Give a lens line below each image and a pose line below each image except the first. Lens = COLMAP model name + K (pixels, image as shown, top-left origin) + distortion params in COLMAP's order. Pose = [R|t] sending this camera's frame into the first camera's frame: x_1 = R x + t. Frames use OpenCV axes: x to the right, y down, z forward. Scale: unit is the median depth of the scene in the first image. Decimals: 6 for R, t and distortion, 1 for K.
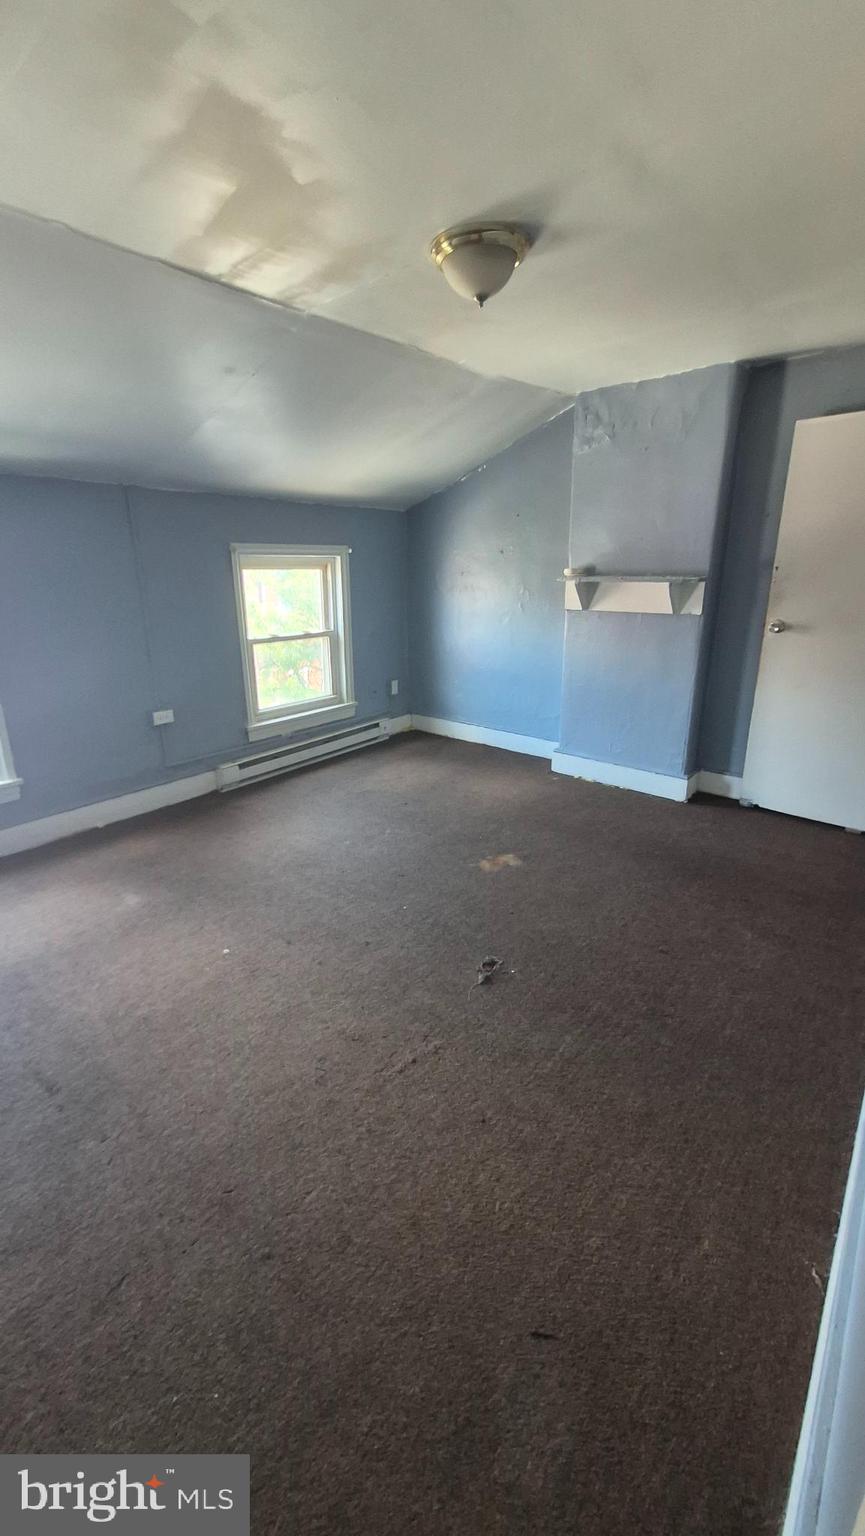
lens RADIAL K [[621.9, 0, 434.7], [0, 621.9, 765.0], [0, 0, 1]] dist [0.008917, -0.001518]
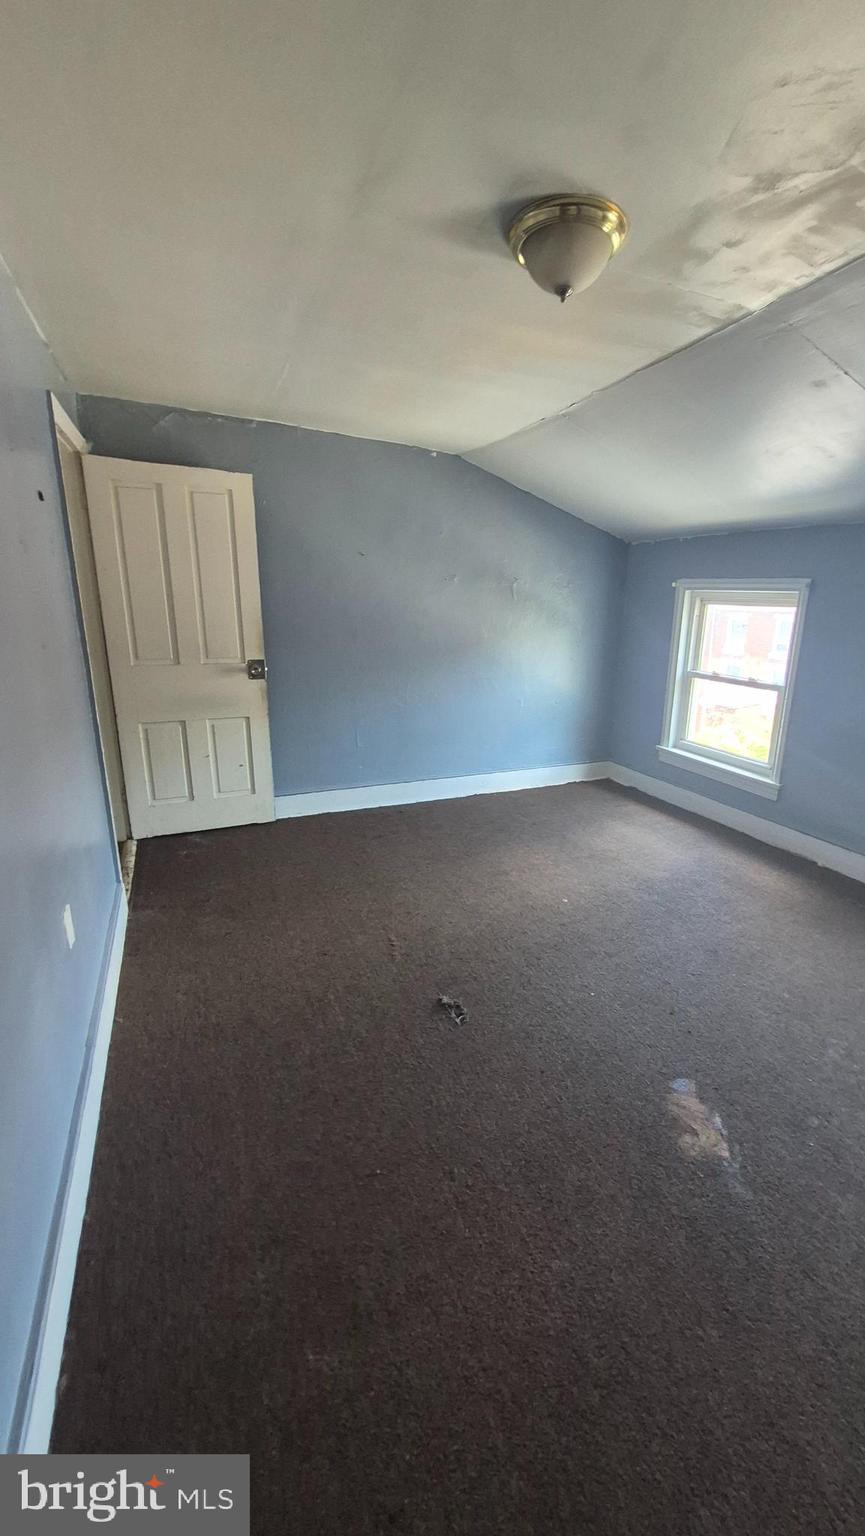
lens RADIAL K [[621.9, 0, 453.1], [0, 621.9, 755.0], [0, 0, 1]] dist [0.008917, -0.001518]
pose [[-0.465832, 0.199819, -0.862017, 0.608522], [-0.300404, 0.880602, 0.366465, -0.266432], [0.832321, 0.429665, -0.350186, 0.866375]]
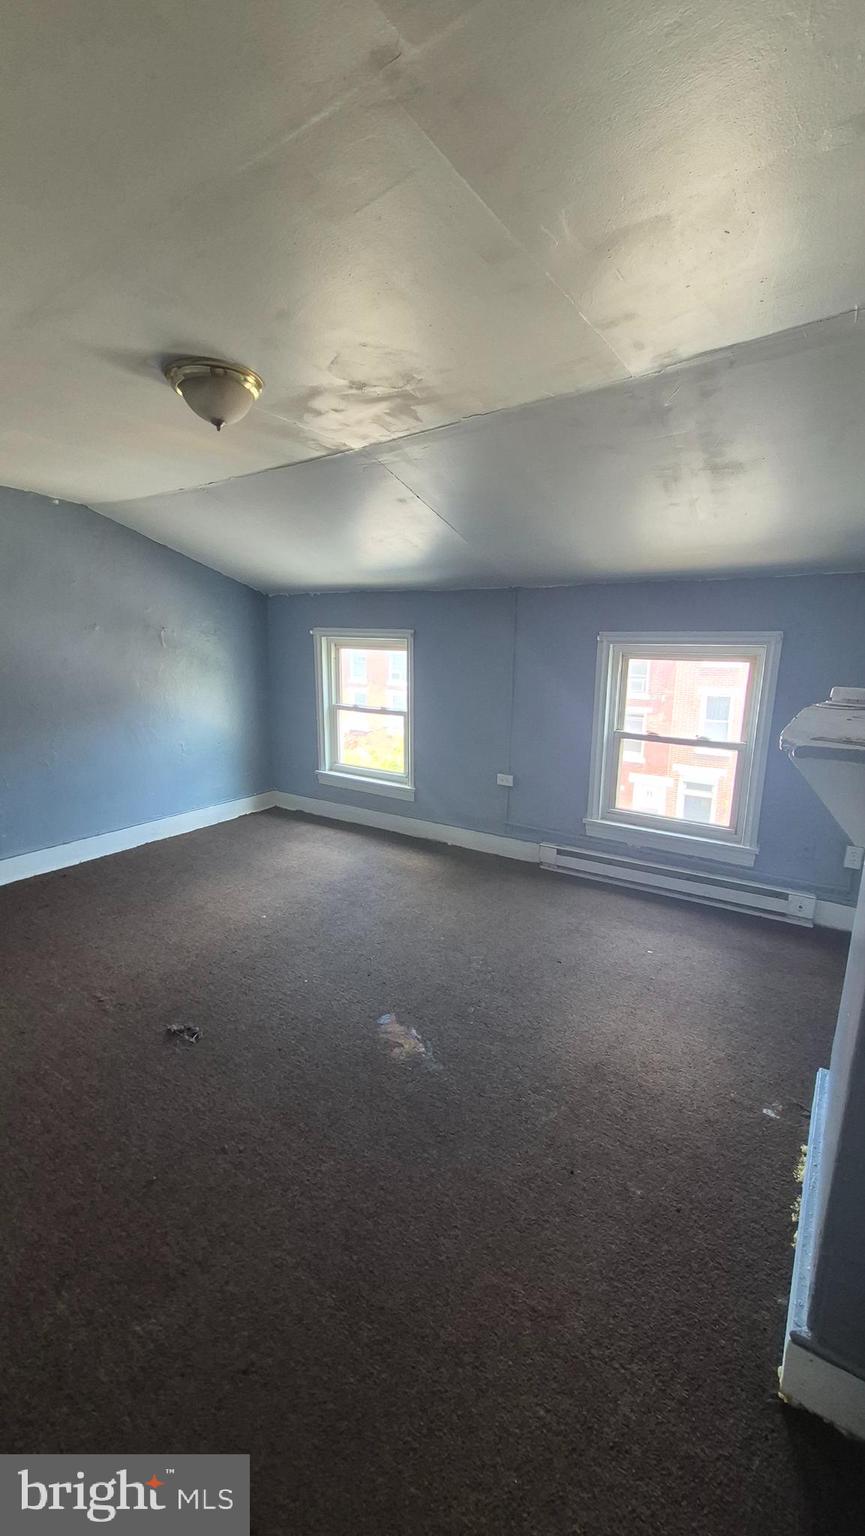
lens RADIAL K [[621.9, 0, 445.4], [0, 621.9, 761.7], [0, 0, 1]] dist [0.008917, -0.001518]
pose [[0.078856, 0.190104, -0.978592, 0.772910], [-0.320970, 0.934217, 0.155619, -0.288303], [0.943801, 0.301827, 0.134686, 0.841141]]
